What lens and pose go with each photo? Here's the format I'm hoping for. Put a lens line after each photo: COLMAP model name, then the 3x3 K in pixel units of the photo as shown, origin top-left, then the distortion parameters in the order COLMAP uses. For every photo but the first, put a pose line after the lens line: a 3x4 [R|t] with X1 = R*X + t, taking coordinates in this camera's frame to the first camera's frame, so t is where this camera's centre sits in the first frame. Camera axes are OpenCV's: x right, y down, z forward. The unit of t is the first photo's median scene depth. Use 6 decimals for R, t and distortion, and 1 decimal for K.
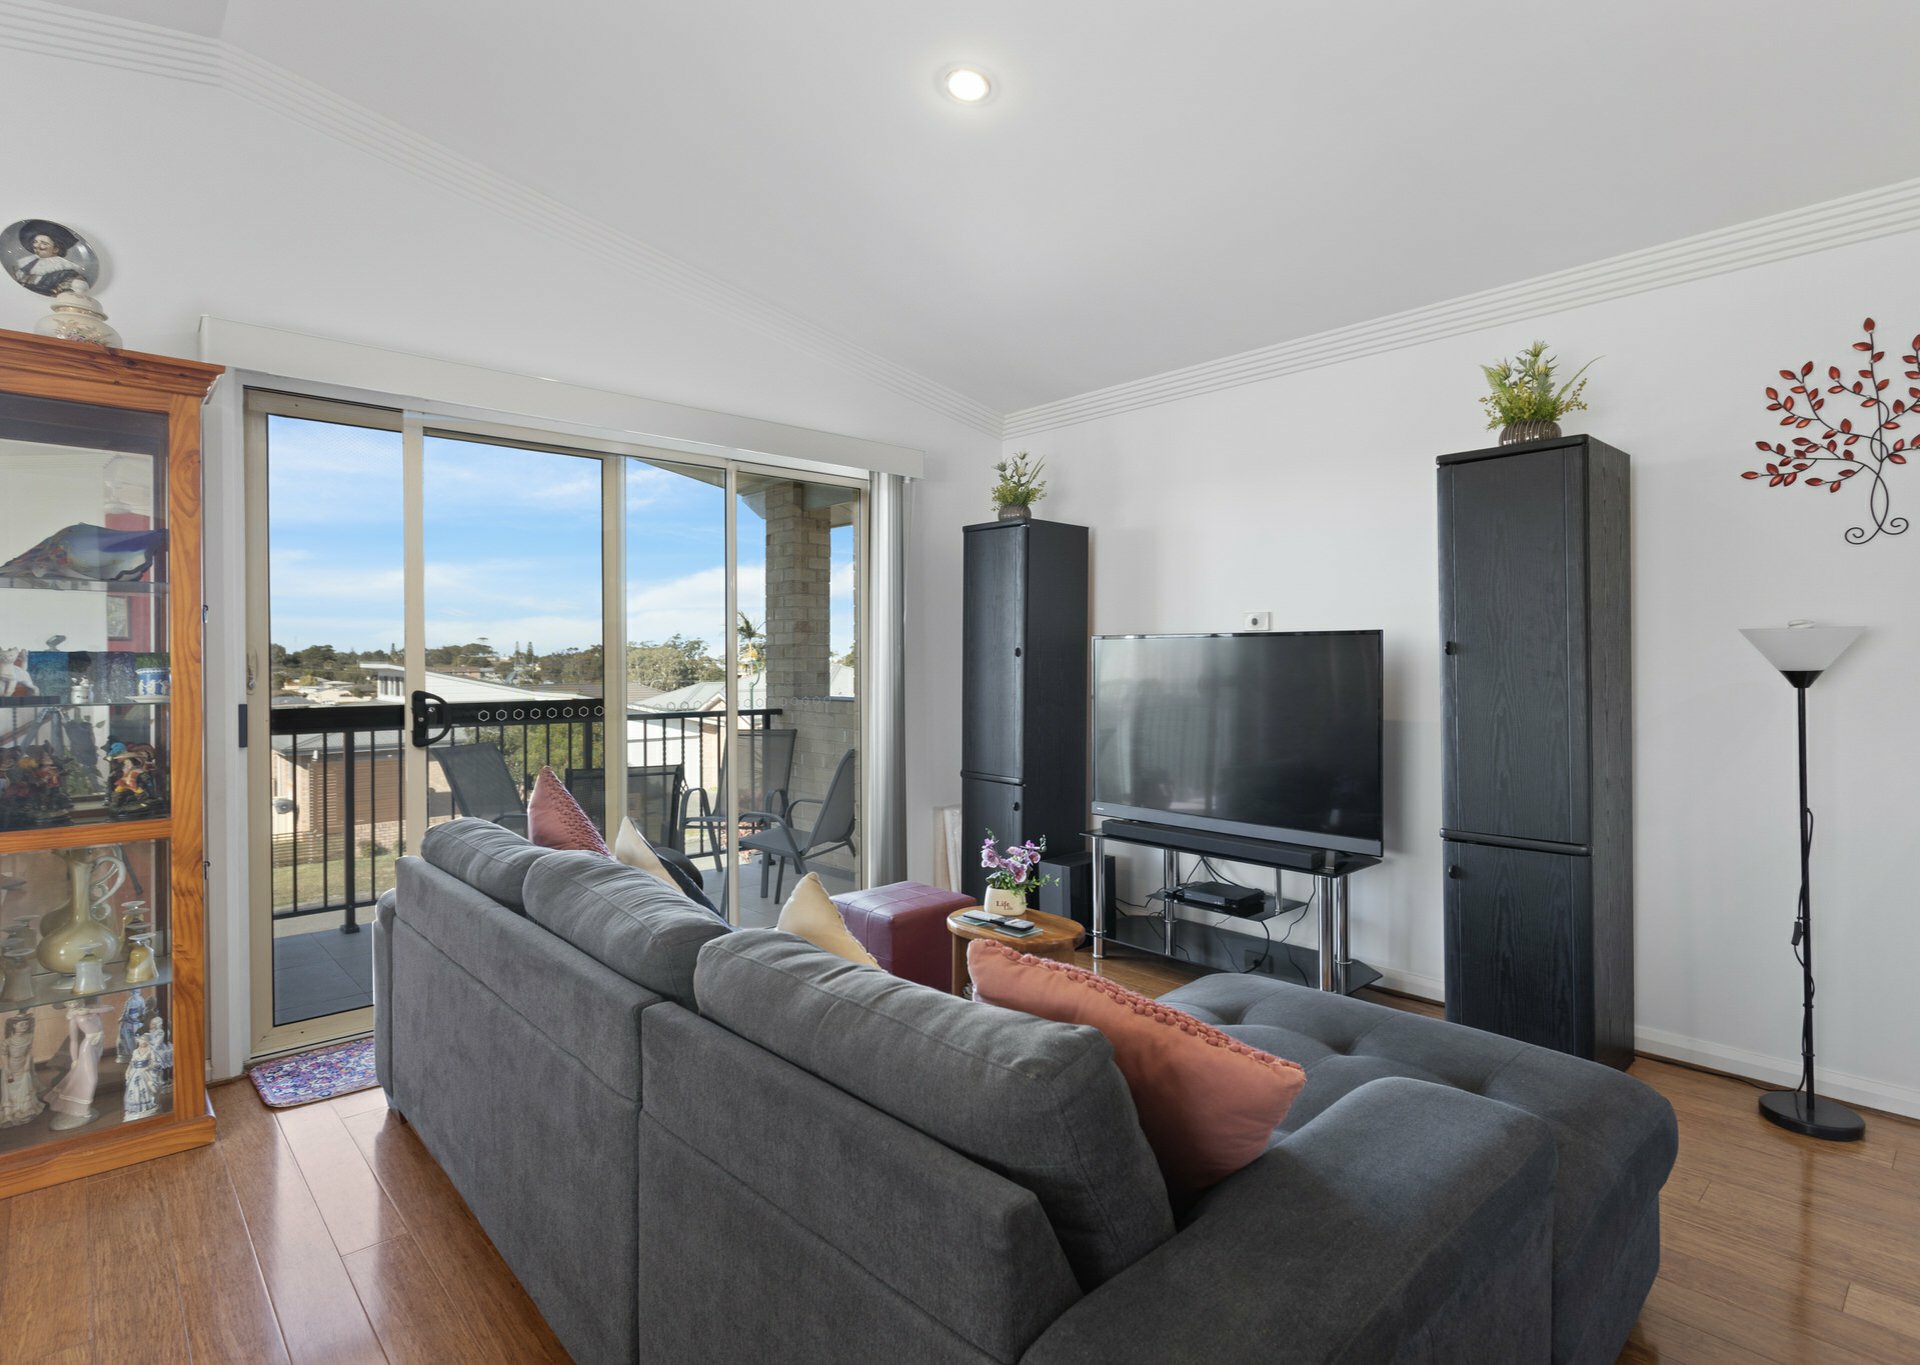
lens RADIAL K [[958.0, 0, 971.6], [0, 958.0, 665.9], [0, 0, 1]] dist [0.000618, 0.001131]
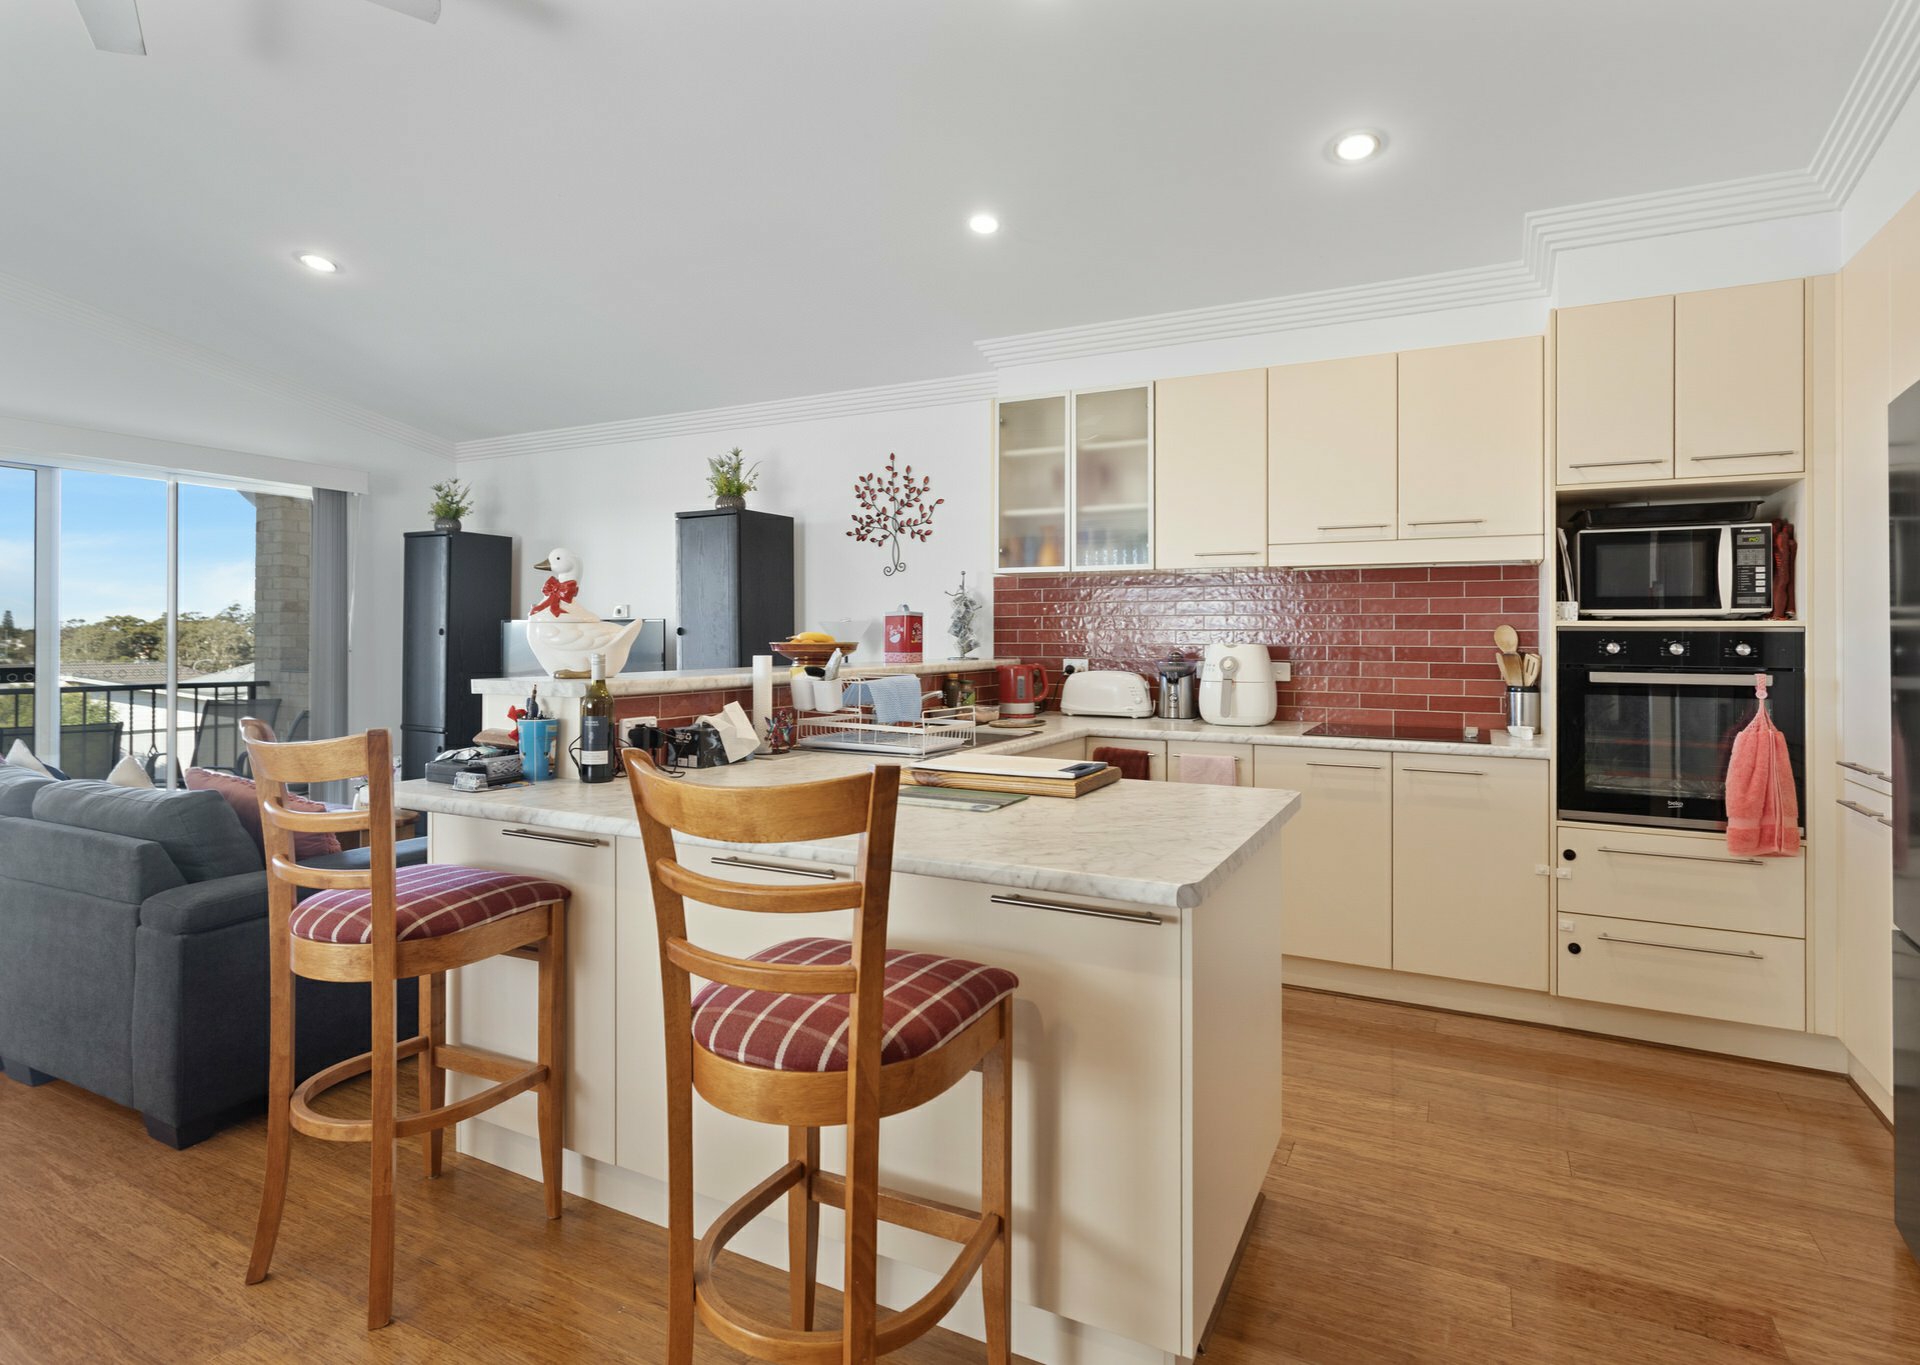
lens RADIAL K [[1011.0, 0, 995.3], [0, 1011.0, 627.7], [0, 0, 1]] dist [0.002649, 0.002553]
pose [[0.944473, 0.006739, 0.328521, 0.469002], [-0.001540, 0.999869, -0.016085, 0.001911], [-0.328586, 0.014686, 0.944360, -0.849019]]
